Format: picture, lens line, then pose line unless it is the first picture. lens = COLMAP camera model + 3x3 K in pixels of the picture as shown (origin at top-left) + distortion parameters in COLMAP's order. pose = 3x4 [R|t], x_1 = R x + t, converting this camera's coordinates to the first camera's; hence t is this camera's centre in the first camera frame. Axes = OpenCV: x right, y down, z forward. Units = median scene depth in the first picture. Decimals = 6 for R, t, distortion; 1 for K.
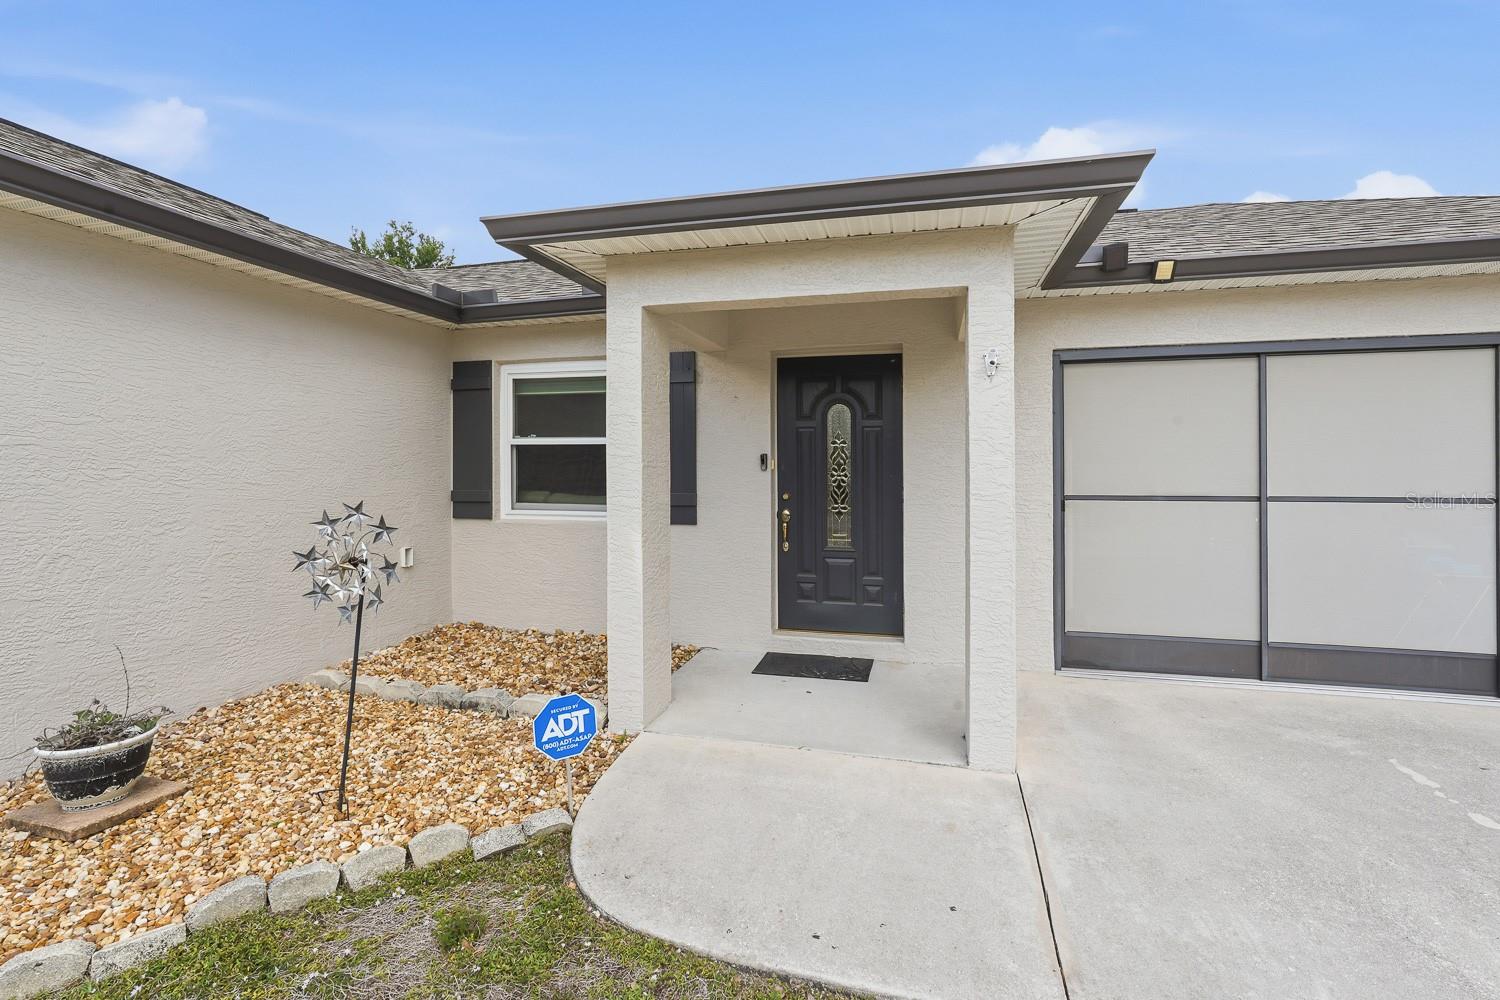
lens RADIAL K [[680.6, 0, 760.6], [0, 680.6, 454.3], [0, 0, 1]] dist [0.012909, 0.002969]
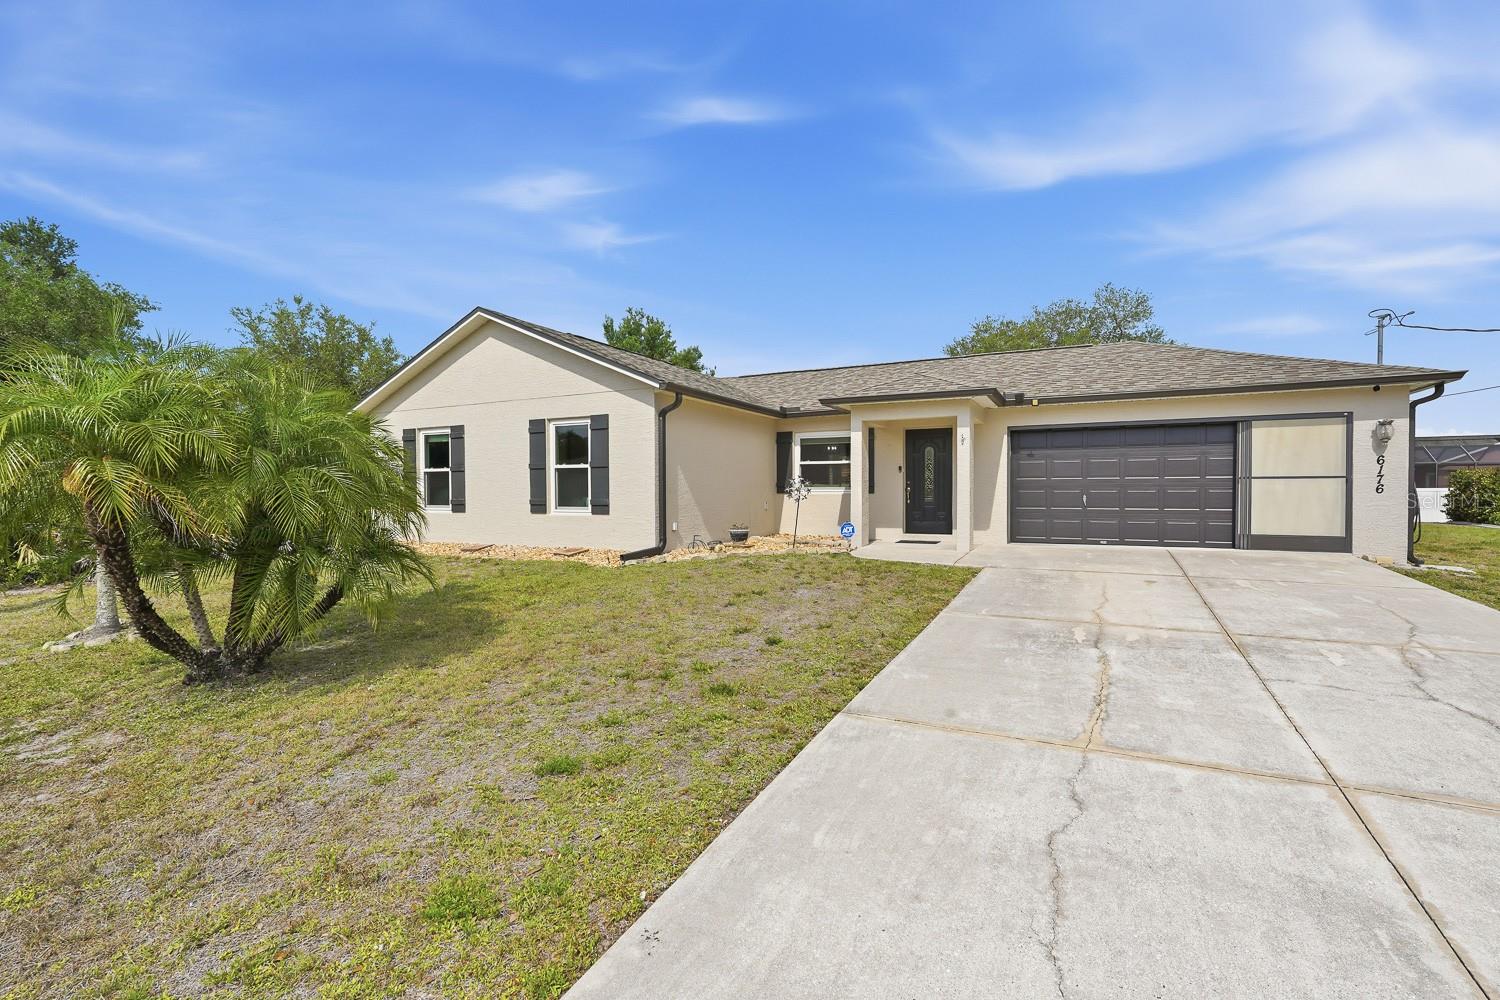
lens RADIAL K [[680.6, 0, 764.3], [0, 680.6, 481.8], [0, 0, 1]] dist [0.012909, 0.002969]
pose [[0.978091, -0.004440, -0.208129, 0.039318], [0.003632, 0.999984, -0.004261, 0.069149], [0.208144, 0.003412, 0.978092, -1.675107]]
